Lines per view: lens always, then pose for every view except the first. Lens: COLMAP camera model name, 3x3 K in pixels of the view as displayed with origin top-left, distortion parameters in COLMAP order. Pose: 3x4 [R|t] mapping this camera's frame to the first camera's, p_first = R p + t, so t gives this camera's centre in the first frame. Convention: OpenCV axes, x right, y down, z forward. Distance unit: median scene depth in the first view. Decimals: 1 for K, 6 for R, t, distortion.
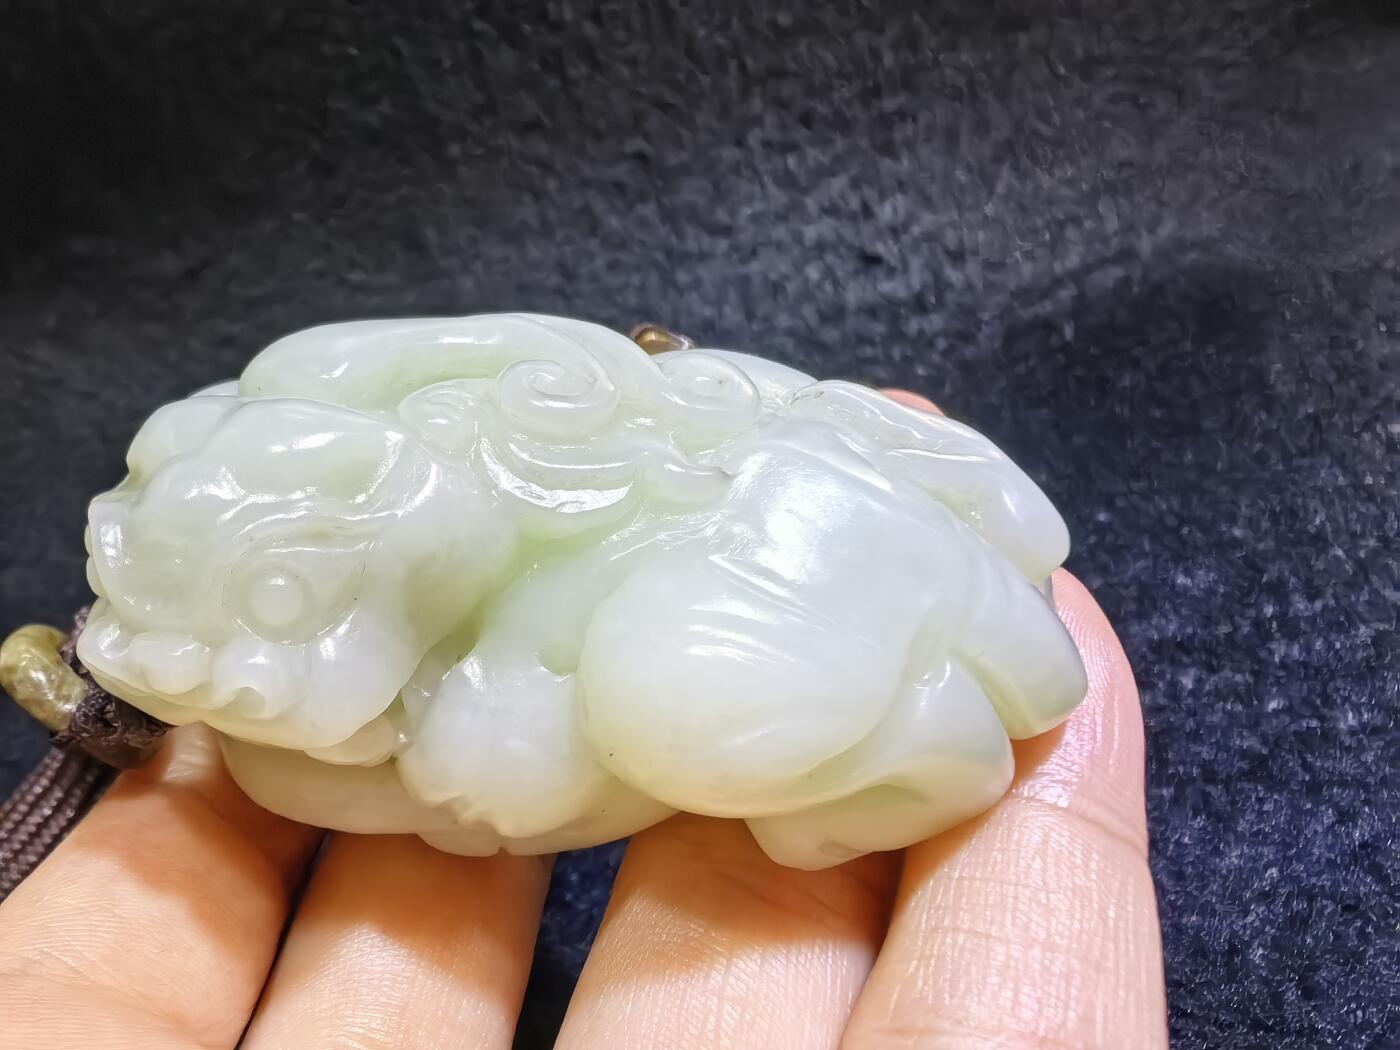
lens RADIAL K [[1110.4, 0, 299.8], [0, 1110.4, 533.1], [0, 0, 1]] dist [-0.001277, -0.002792]
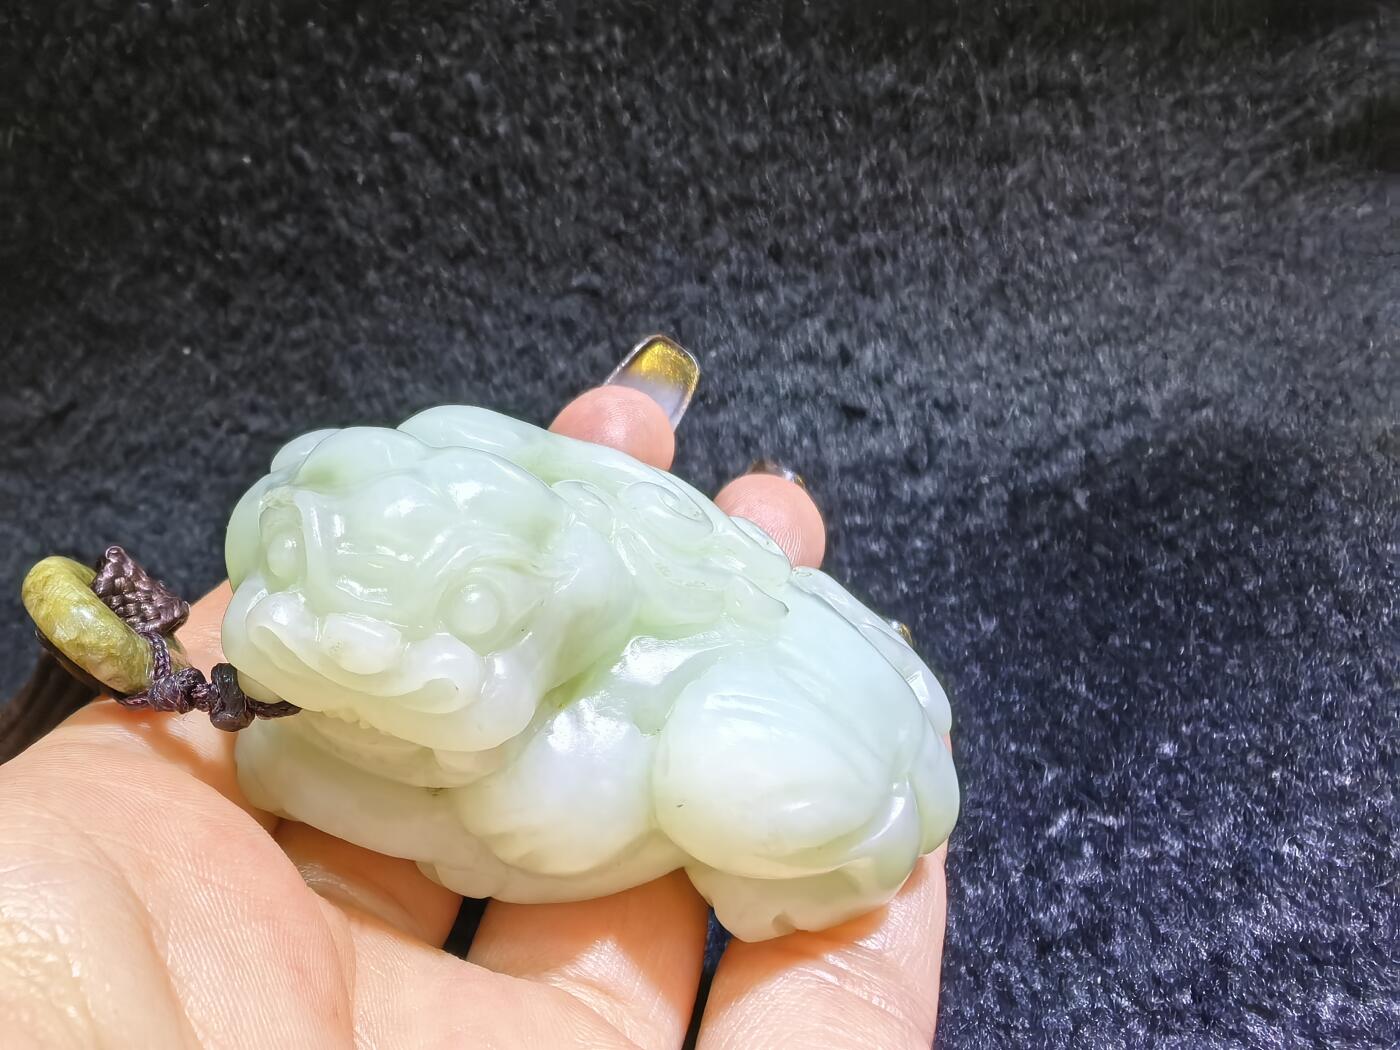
lens RADIAL K [[1131.4, 0, 333.1], [0, 1131.4, 537.8], [0, 0, 1]] dist [0.007320, -0.007511]
pose [[0.998104, 0.010918, 0.060573, 0.058169], [-0.004785, 0.994927, -0.100488, -0.061723], [-0.061363, 0.100008, 0.993093, 0.163407]]
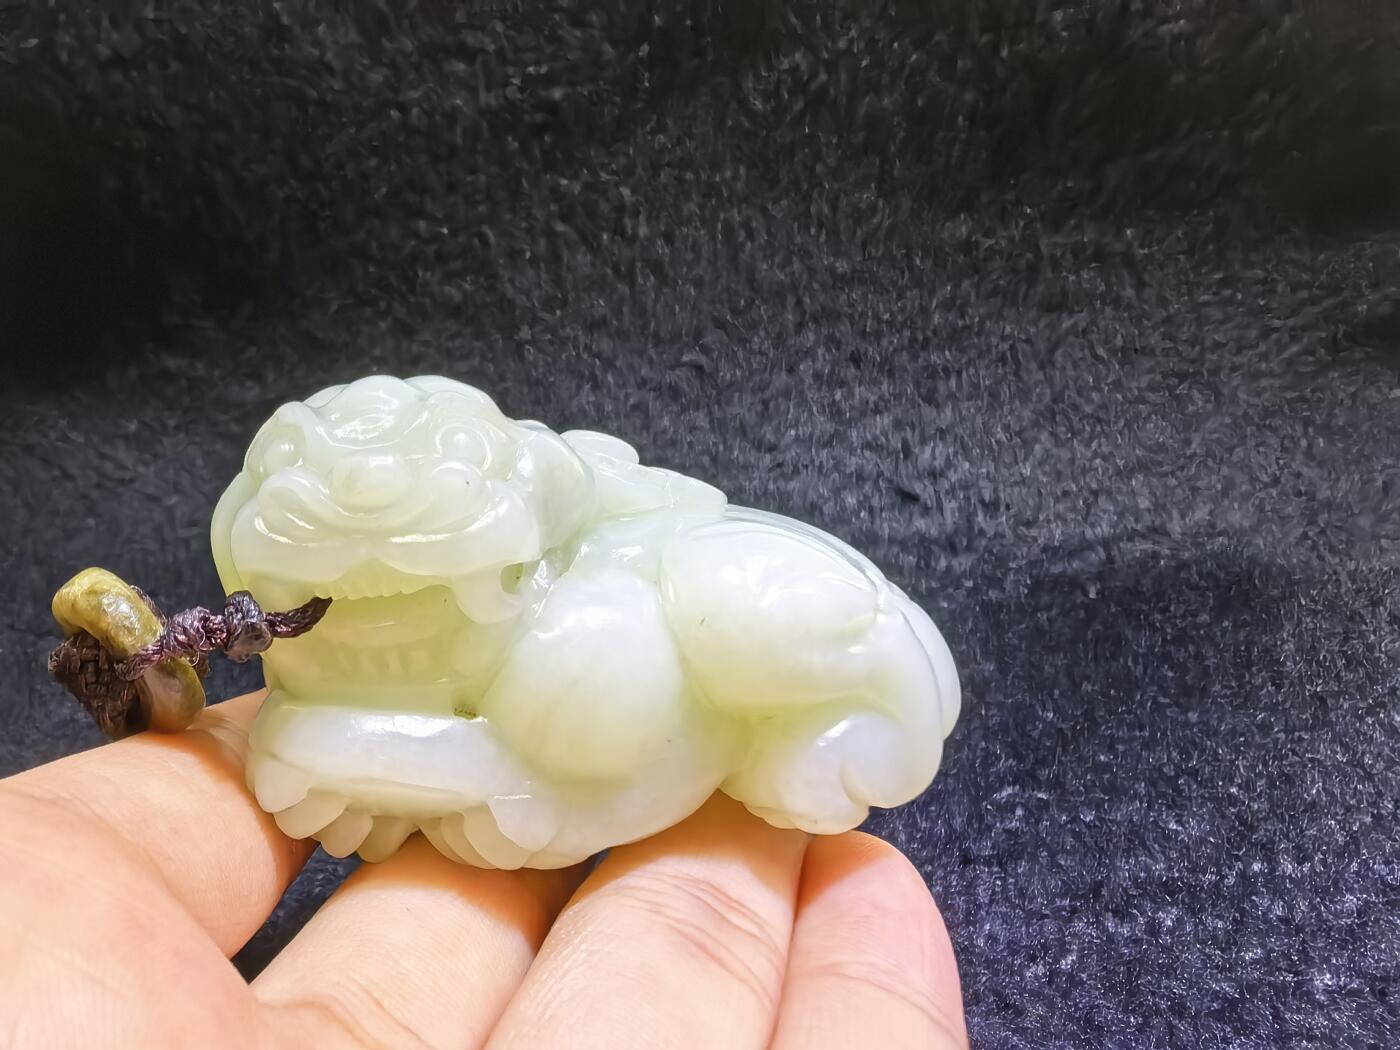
lens RADIAL K [[1101.1, 0, 316.1], [0, 1101.1, 522.2], [0, 0, 1]] dist [-0.001468, -0.001742]
pose [[0.985511, 0.162368, -0.049037, 0.020082], [-0.168379, 0.971362, -0.167647, 0.050178], [0.020412, 0.173474, 0.984627, -0.035194]]
